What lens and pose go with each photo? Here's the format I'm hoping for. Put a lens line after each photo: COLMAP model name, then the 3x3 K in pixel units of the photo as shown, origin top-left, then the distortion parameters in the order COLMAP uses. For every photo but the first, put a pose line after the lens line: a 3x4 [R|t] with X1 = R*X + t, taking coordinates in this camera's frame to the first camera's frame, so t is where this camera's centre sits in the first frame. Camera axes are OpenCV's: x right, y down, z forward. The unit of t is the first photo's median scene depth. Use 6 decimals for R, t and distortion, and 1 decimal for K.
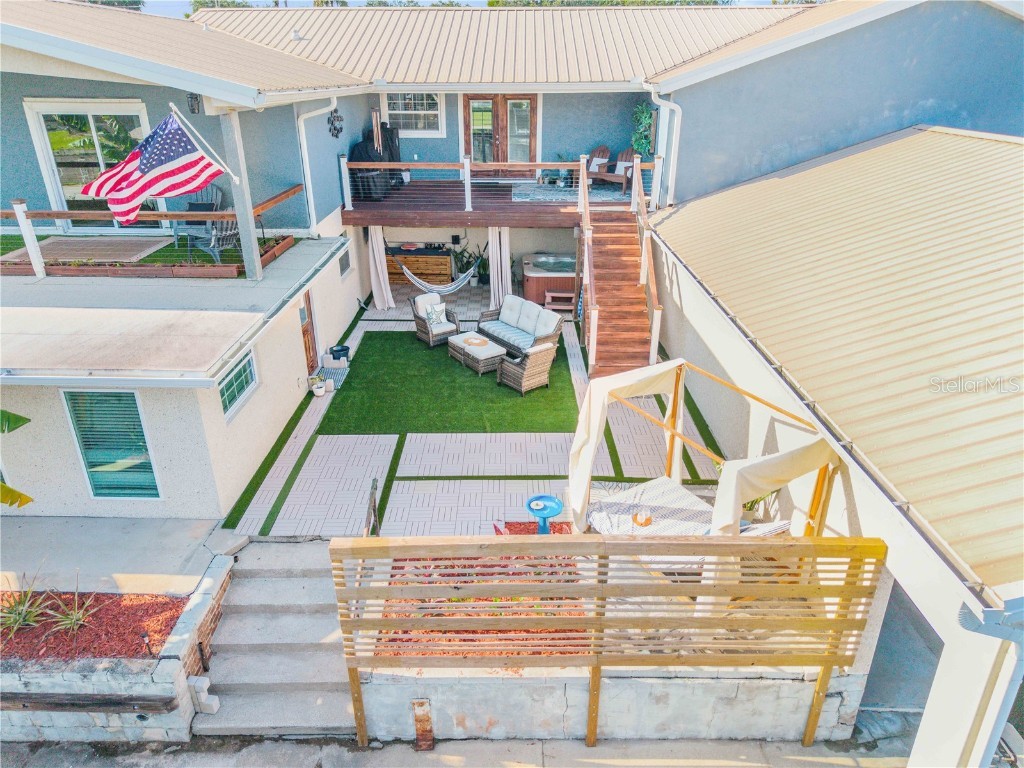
lens RADIAL K [[673.5, 0, 511.1], [0, 673.5, 401.3], [0, 0, 1]] dist [0.064795, -0.072362]
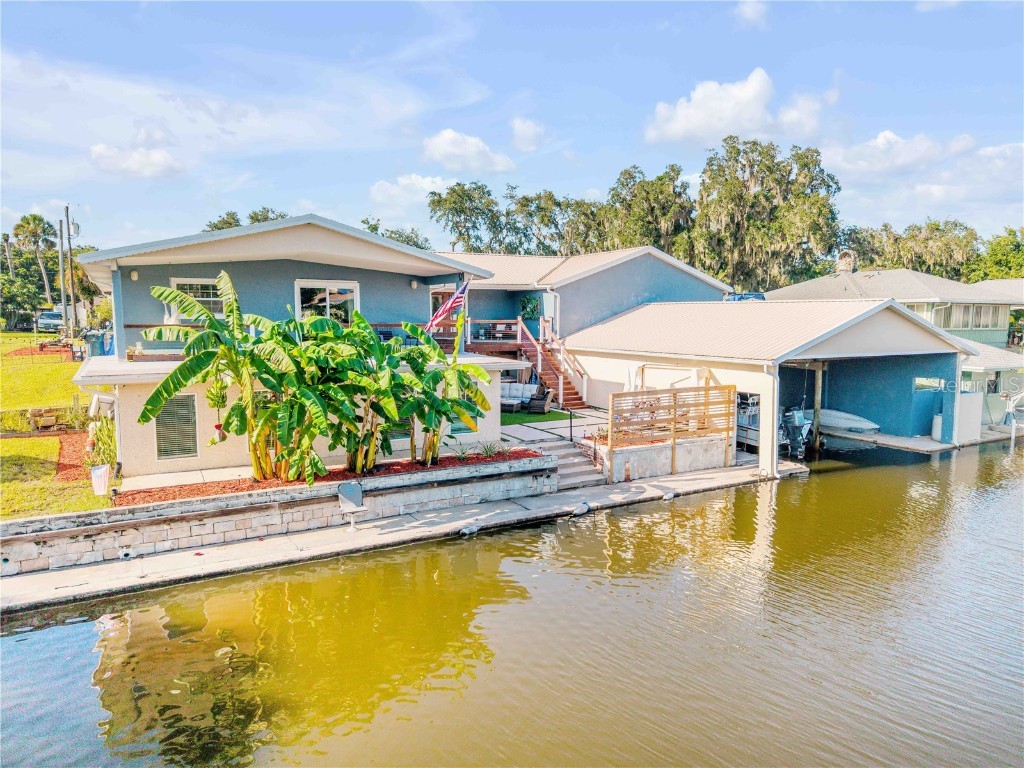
lens RADIAL K [[705.7, 0, 512.8], [0, 705.7, 400.1], [0, 0, 1]] dist [0.063442, -0.001510]
pose [[0.861670, -0.064645, 0.503336, -1.029733], [0.227938, 0.935473, -0.270064, 0.455396], [-0.453398, 0.347435, 0.820804, -0.661919]]
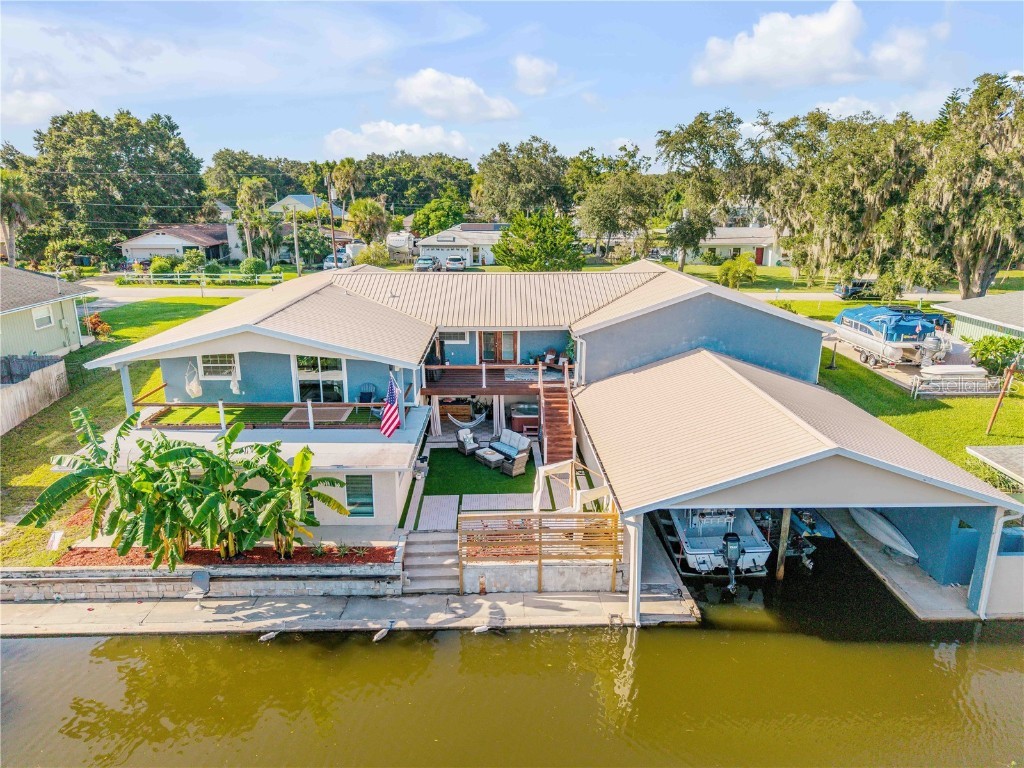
lens RADIAL K [[694.2, 0, 512.0], [0, 694.2, 384.0], [0, 0, 1]] dist [0.041902, -0.007232]
pose [[0.999552, -0.009401, 0.028425, -0.040843], [0.014267, 0.984257, -0.176167, 0.077739], [-0.026321, 0.176493, 0.983950, -1.102864]]
